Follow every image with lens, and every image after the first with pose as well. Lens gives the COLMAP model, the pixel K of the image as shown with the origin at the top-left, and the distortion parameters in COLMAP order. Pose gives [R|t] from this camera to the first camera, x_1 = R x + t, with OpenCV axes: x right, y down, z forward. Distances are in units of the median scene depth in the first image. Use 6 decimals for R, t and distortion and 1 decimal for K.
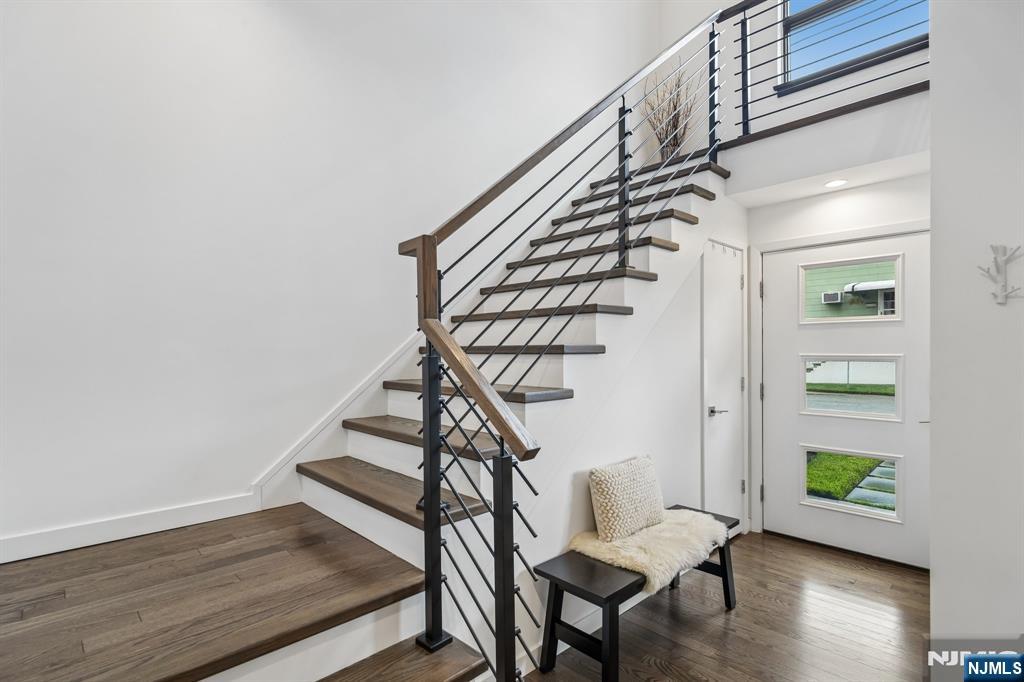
lens RADIAL K [[497.0, 0, 510.6], [0, 497.0, 347.1], [0, 0, 1]] dist [0.000750, -0.000057]
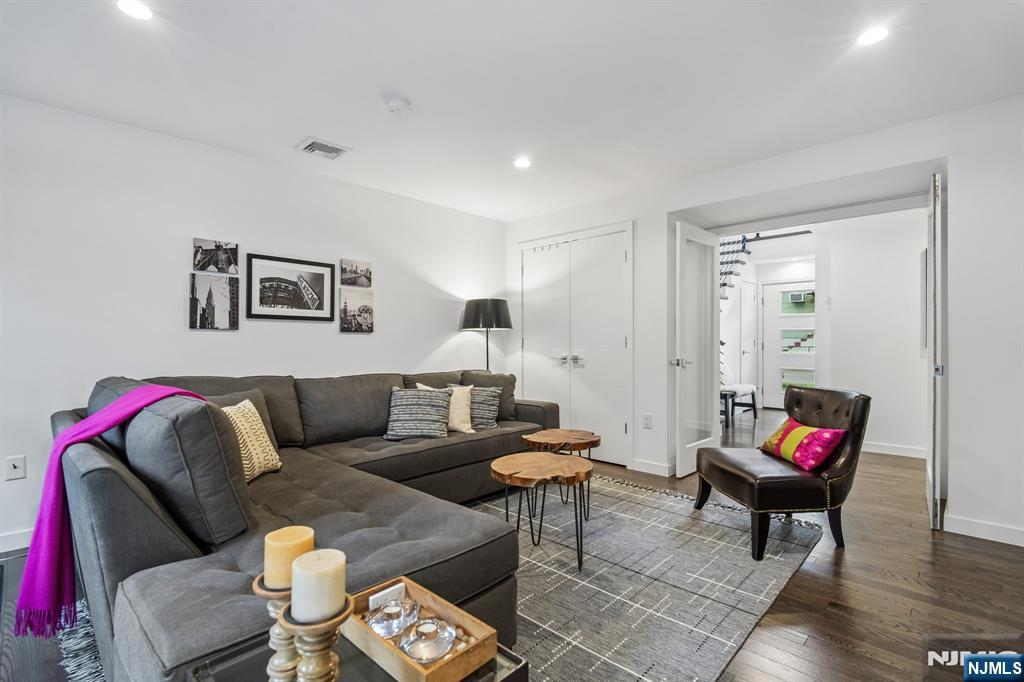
lens RADIAL K [[484.7, 0, 512.0], [0, 484.7, 341.0], [0, 0, 1]] dist [0.004269, -0.000082]
pose [[0.999188, 0.002022, 0.040238, -0.762442], [-0.002047, 0.999998, 0.000580, 0.071847], [-0.040237, -0.000662, 0.999190, -1.223577]]
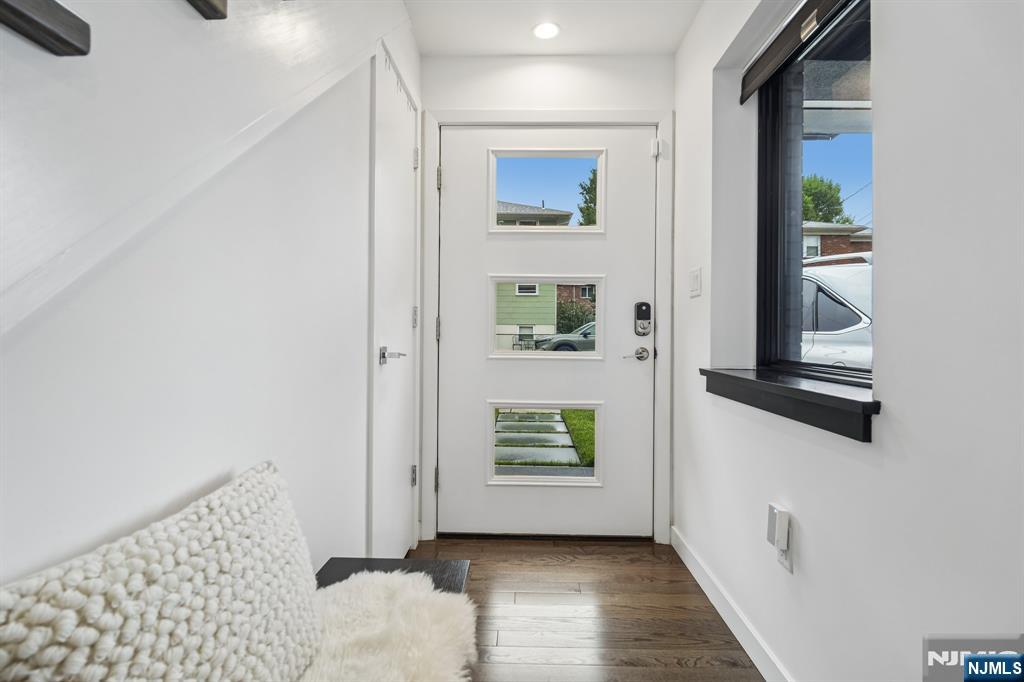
lens RADIAL K [[478.6, 0, 510.2], [0, 478.6, 336.5], [0, 0, 1]] dist [-0.001498, -0.000951]
pose [[0.709909, 0.004174, 0.704281, 0.124610], [-0.016452, 0.999808, 0.010658, 0.095247], [-0.704101, -0.019153, 0.709842, 0.497456]]
